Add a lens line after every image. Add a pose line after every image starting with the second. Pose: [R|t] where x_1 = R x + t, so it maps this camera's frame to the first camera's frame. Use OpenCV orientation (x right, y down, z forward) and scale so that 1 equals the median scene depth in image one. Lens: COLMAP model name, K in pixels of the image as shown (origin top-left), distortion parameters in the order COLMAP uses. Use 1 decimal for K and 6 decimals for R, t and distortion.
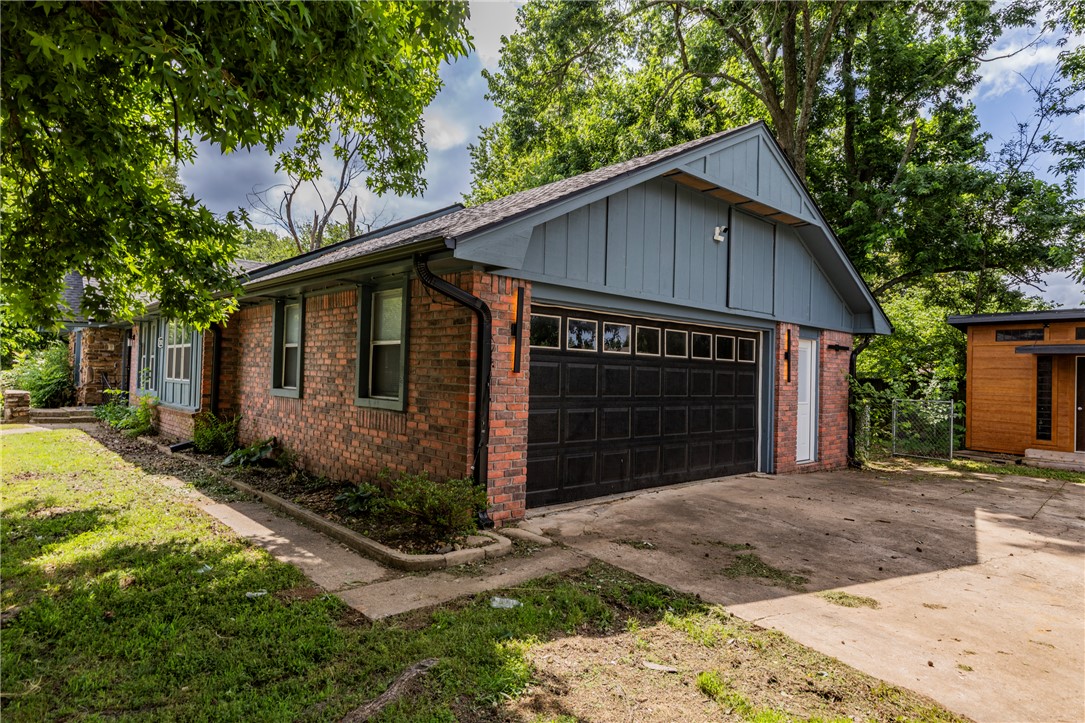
lens RADIAL K [[638.2, 0, 543.1], [0, 638.2, 361.5], [0, 0, 1]] dist [0.005658, -0.000205]
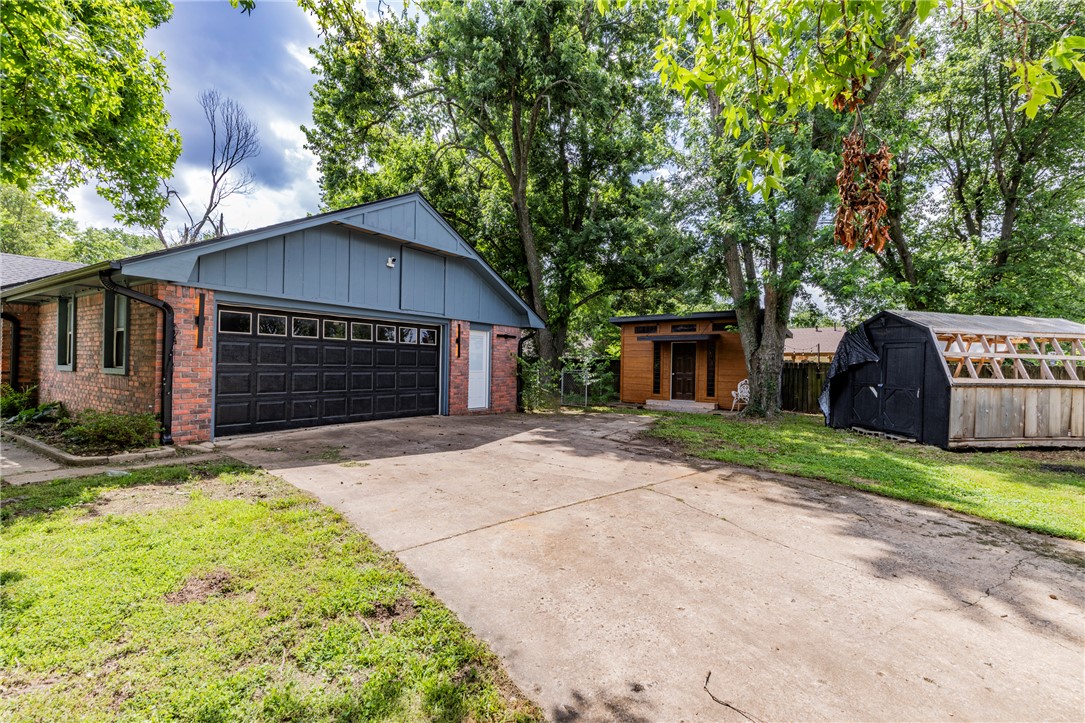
lens RADIAL K [[495.2, 0, 543.9], [0, 495.2, 362.3], [0, 0, 1]] dist [0.010743, -0.000593]
pose [[0.972054, -0.011202, 0.234490, 0.355283], [0.006521, 0.999764, 0.020726, 0.023774], [-0.234667, -0.018617, 0.971898, -0.281529]]
